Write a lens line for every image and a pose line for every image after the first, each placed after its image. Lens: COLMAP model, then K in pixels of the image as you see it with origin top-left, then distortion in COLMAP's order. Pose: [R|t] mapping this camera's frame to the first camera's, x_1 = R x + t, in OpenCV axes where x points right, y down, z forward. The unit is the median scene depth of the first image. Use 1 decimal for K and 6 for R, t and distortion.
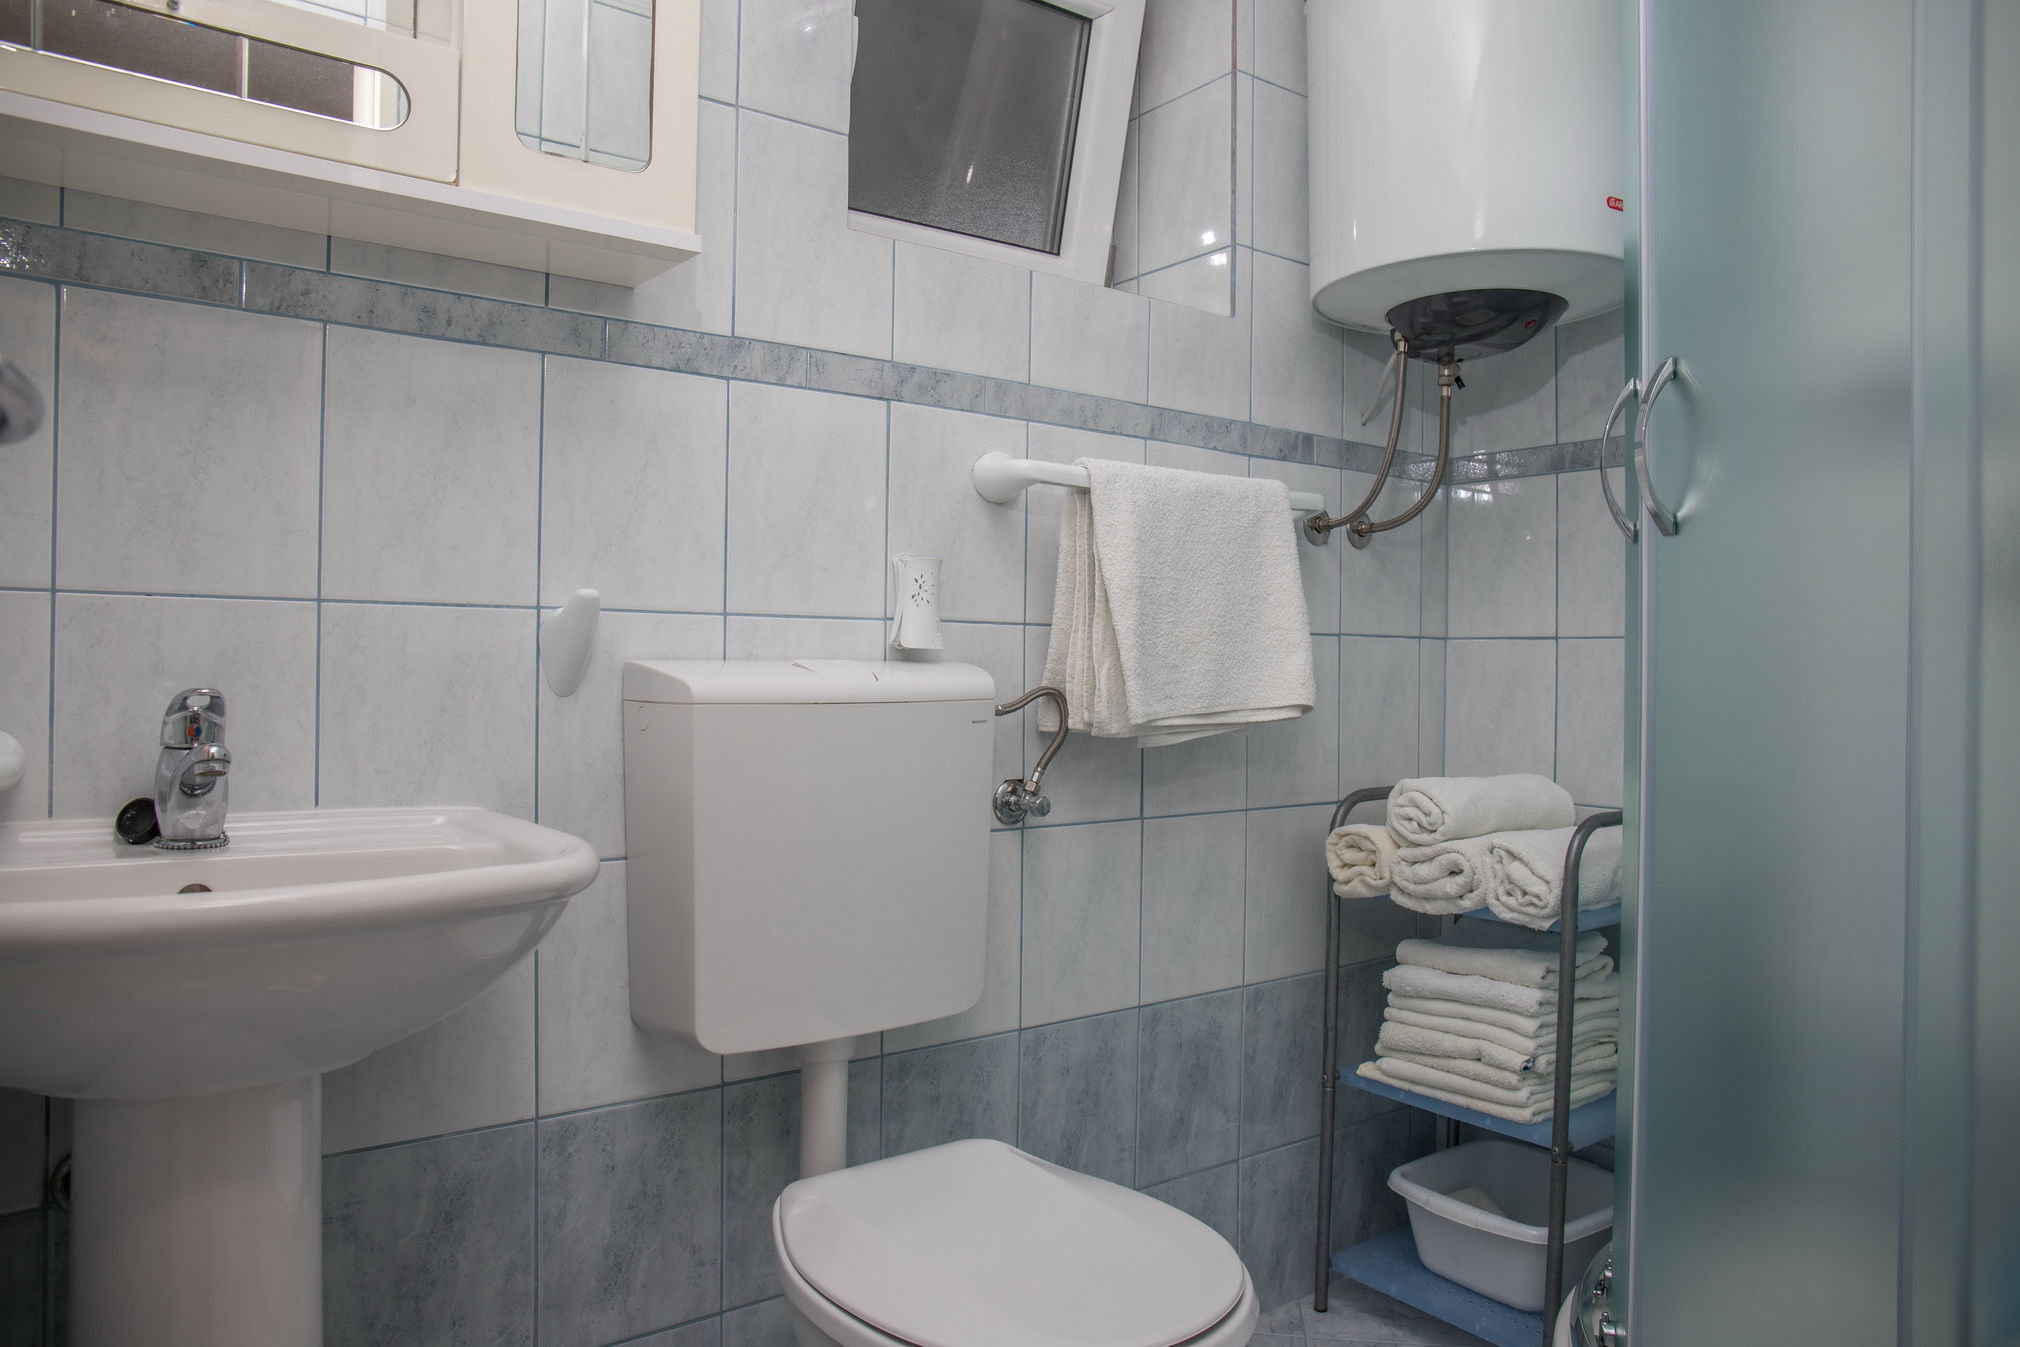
lens RADIAL K [[1354.4, 0, 1017.1], [0, 1354.4, 467.2], [0, 0, 1]] dist [-0.053053, 0.025201]
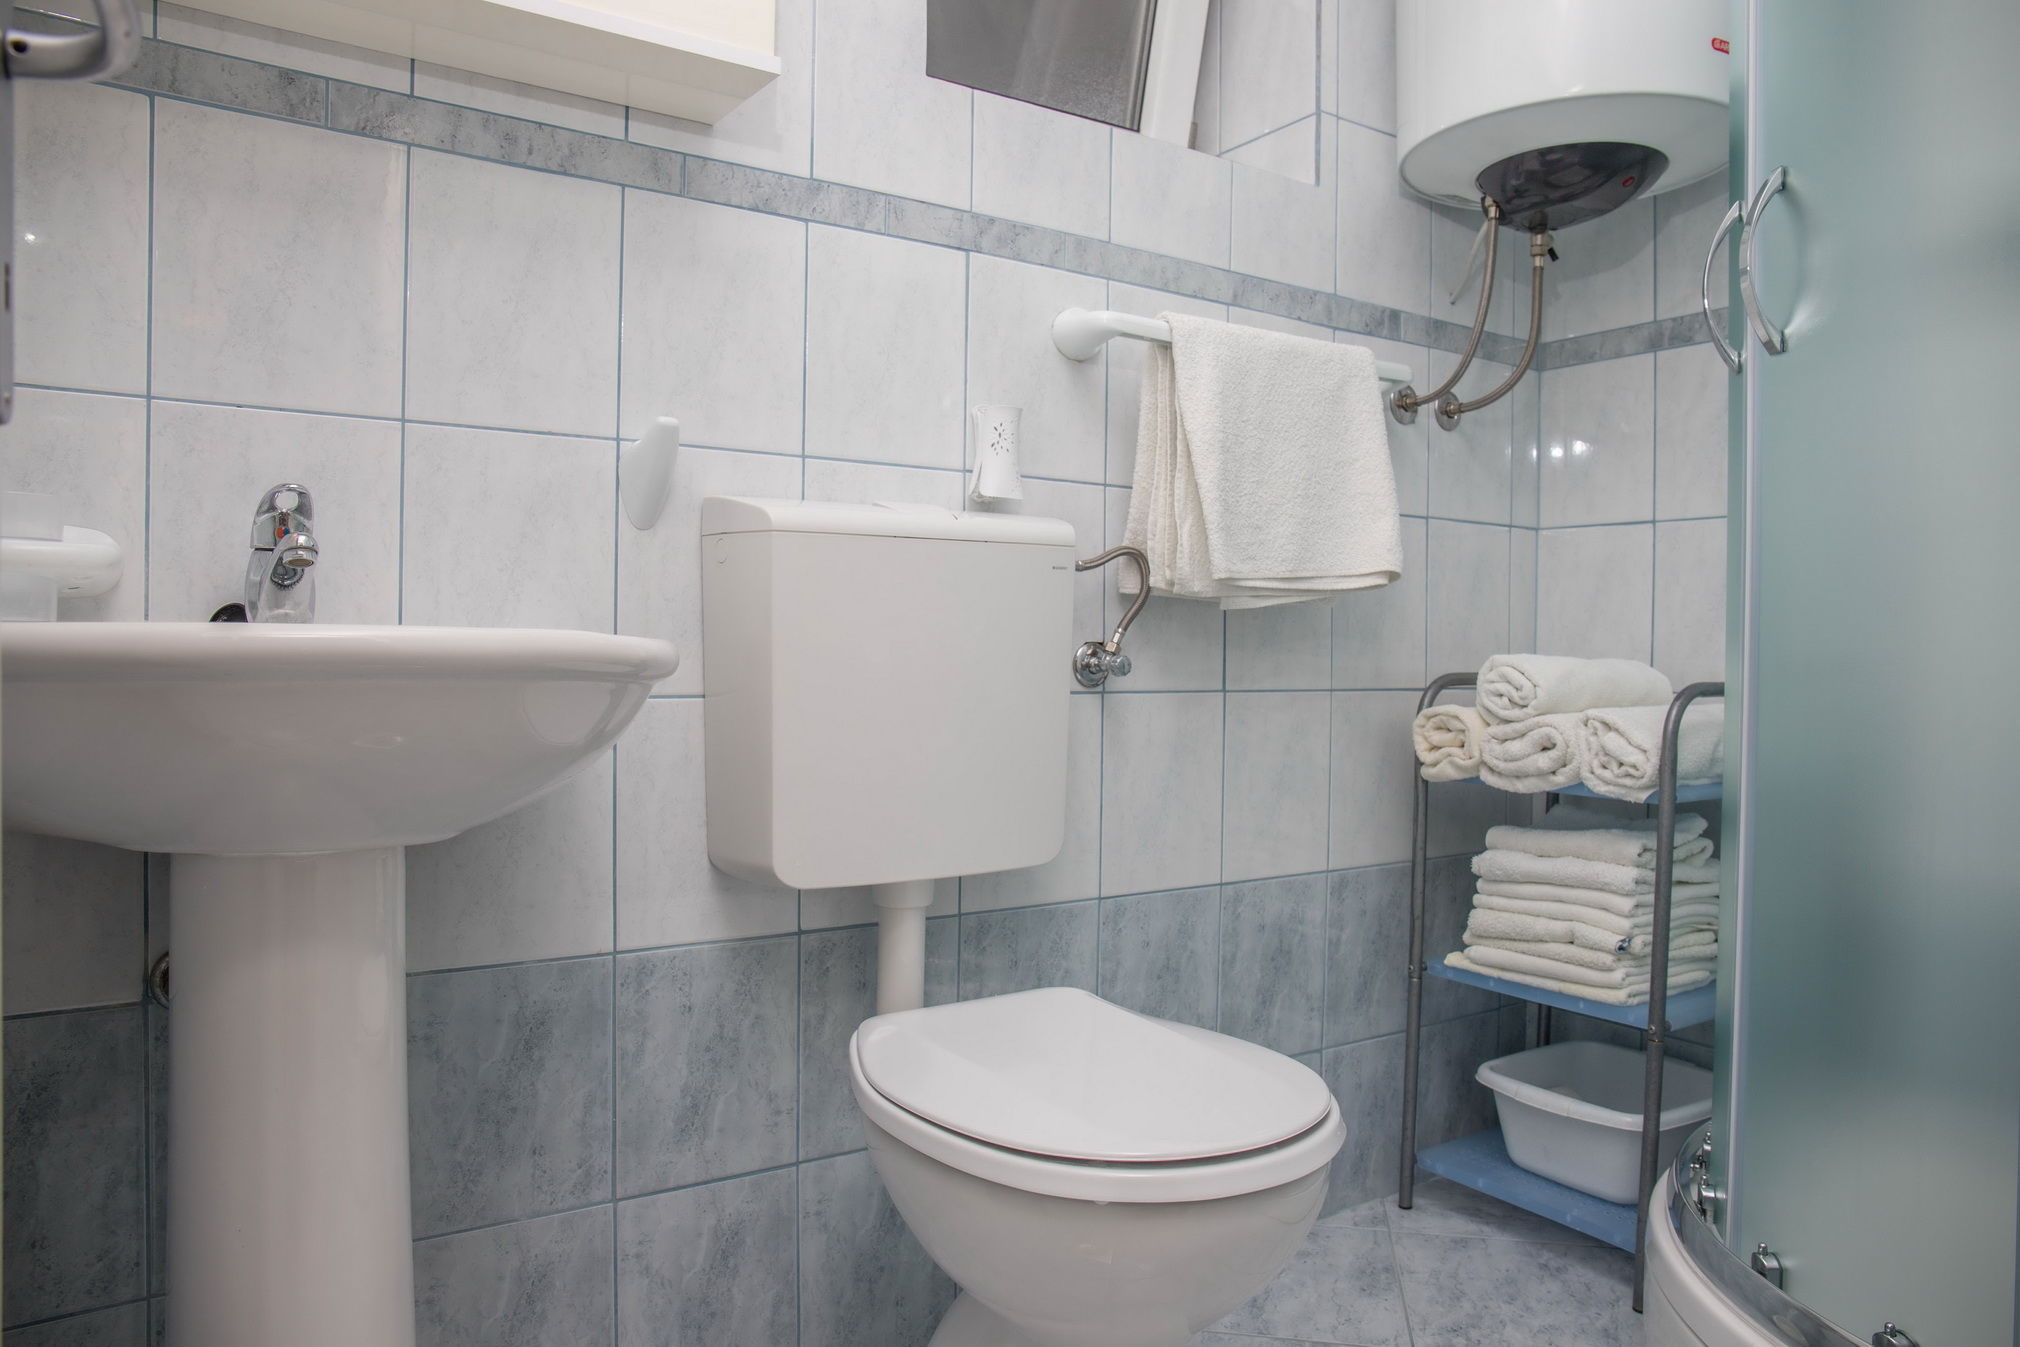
lens RADIAL K [[1354.4, 0, 1017.7], [0, 1354.4, 679.3], [0, 0, 1]] dist [-0.053053, 0.025201]
pose [[0.998656, 0.001672, -0.051811, -0.006640], [-0.000393, 0.999695, 0.024692, 0.235672], [0.051836, -0.024639, 0.998352, 0.010609]]
